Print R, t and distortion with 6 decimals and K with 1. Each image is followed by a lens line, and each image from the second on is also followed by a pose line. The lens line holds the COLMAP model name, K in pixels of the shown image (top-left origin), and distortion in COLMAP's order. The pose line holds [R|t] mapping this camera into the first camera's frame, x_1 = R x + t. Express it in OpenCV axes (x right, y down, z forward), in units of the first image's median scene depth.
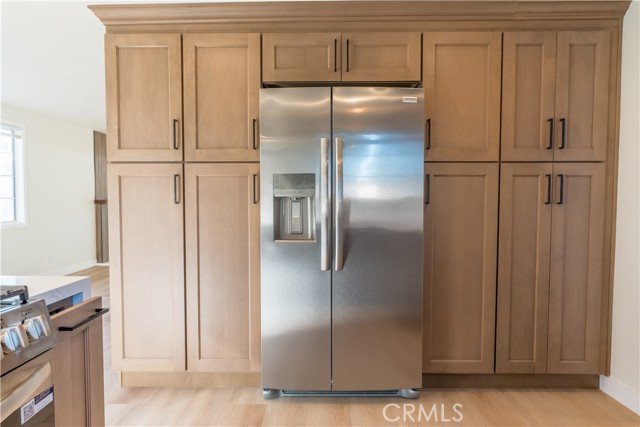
lens RADIAL K [[396.5, 0, 321.5], [0, 396.5, 211.1], [0, 0, 1]] dist [0.001877, 0.001021]
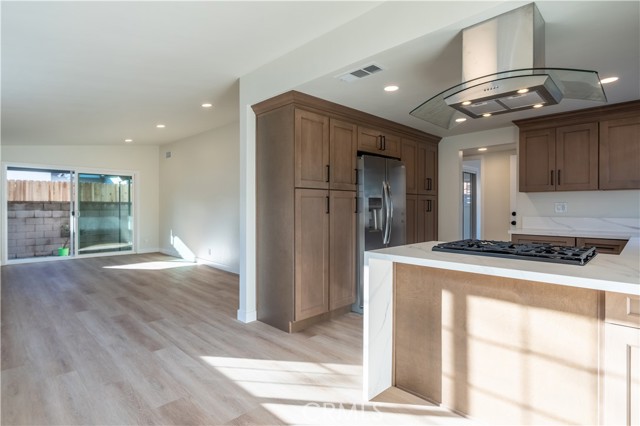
lens RADIAL K [[330.3, 0, 318.3], [0, 330.3, 210.6], [0, 0, 1]] dist [-0.008318, 0.000725]
pose [[0.698921, -0.010145, 0.715126, -1.436167], [0.037497, 0.999044, -0.022474, 0.001548], [-0.714215, 0.042523, 0.698634, 0.013673]]
